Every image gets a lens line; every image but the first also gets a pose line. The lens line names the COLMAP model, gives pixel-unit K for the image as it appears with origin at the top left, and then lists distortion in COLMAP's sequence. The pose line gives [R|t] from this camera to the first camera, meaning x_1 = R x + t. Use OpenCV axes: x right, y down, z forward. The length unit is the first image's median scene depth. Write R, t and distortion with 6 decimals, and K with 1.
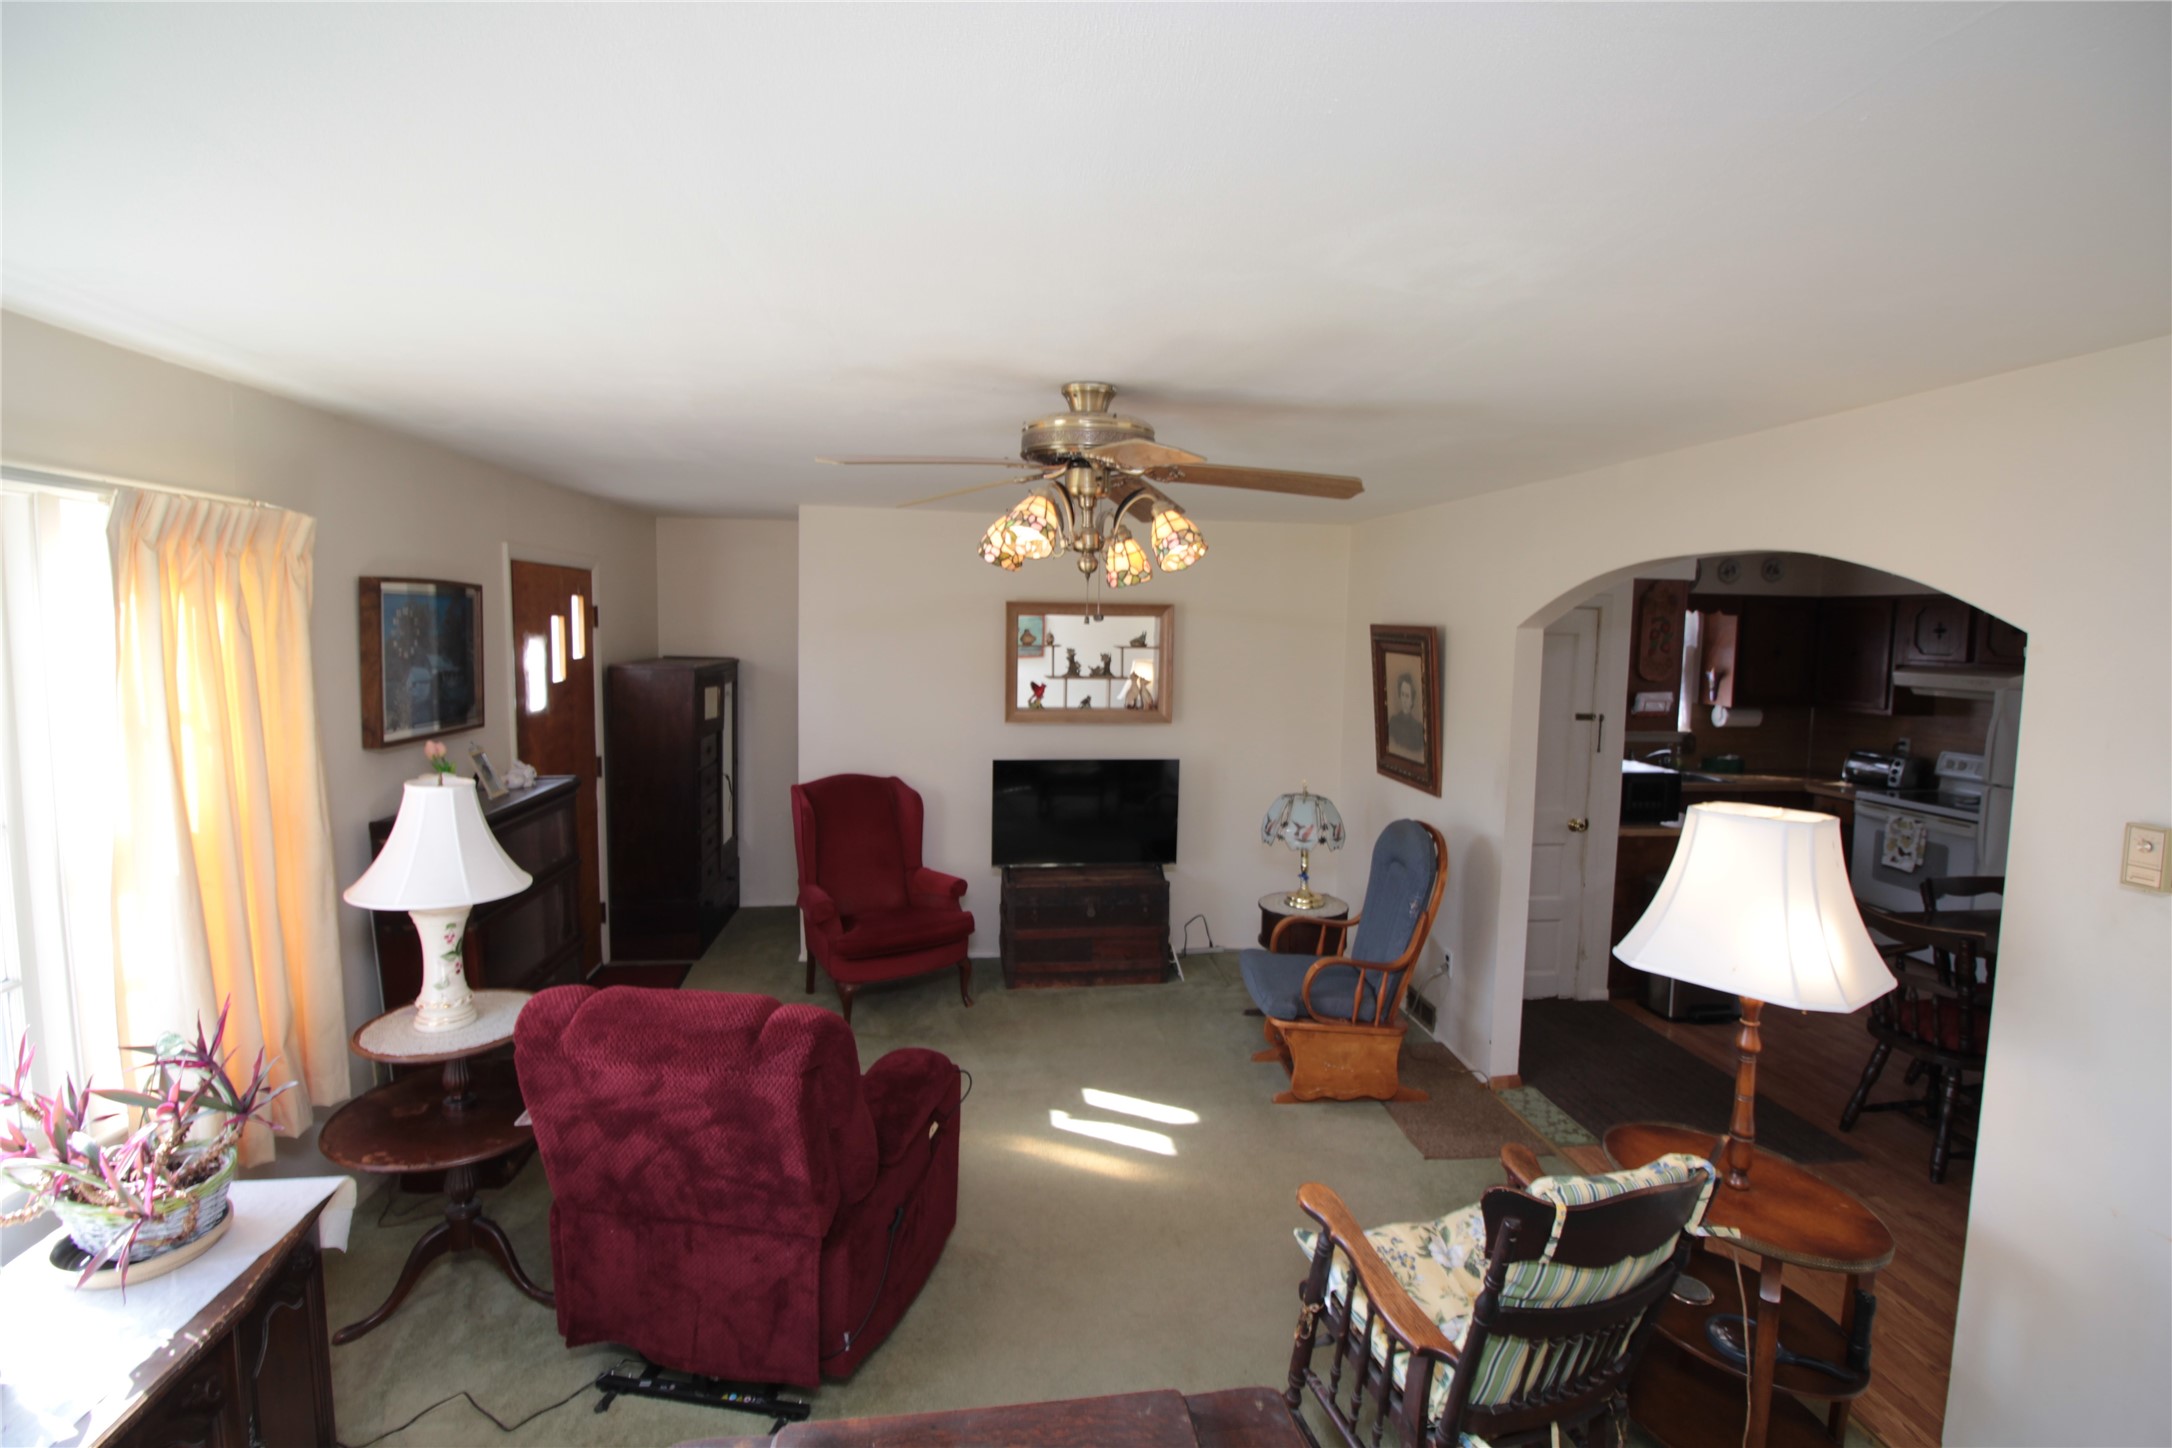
lens RADIAL K [[1026.6, 0, 1089.5], [0, 1026.6, 719.4], [0, 0, 1]] dist [0.017557, -0.019228]
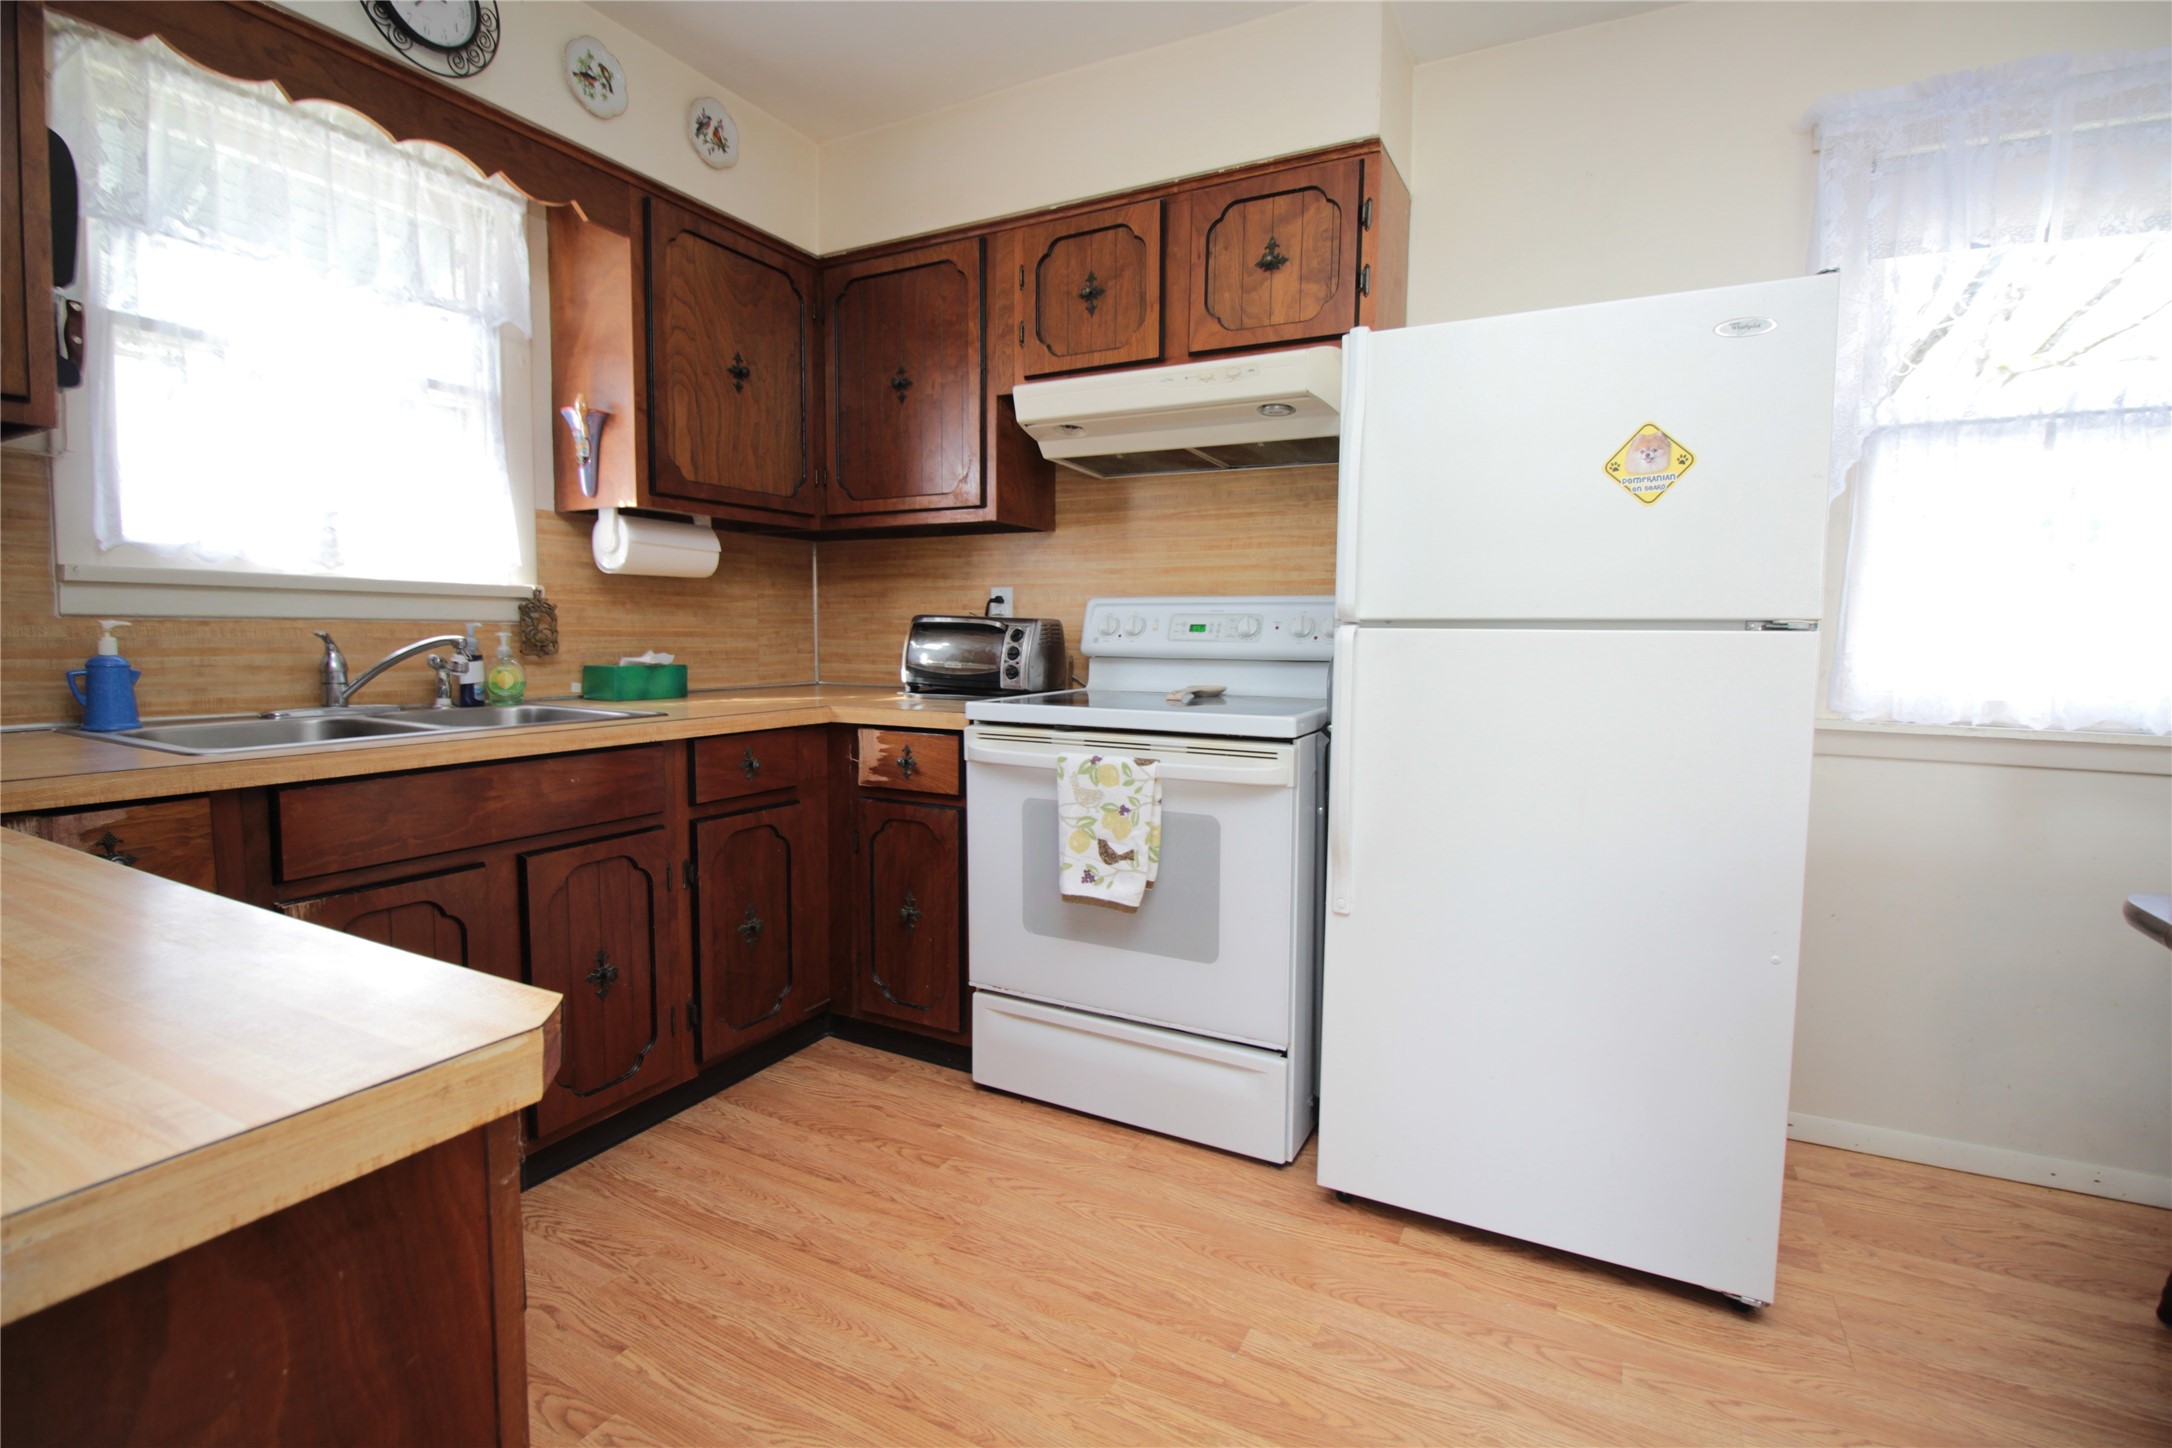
lens RADIAL K [[1009.6, 0, 1096.7], [0, 1009.6, 703.2], [0, 0, 1]] dist [0.014209, -0.018416]
pose [[0.582056, -0.067177, 0.810369, 0.241908], [0.074661, 0.996787, 0.029004, 0.032029], [-0.809714, 0.043621, 0.585201, 0.379827]]
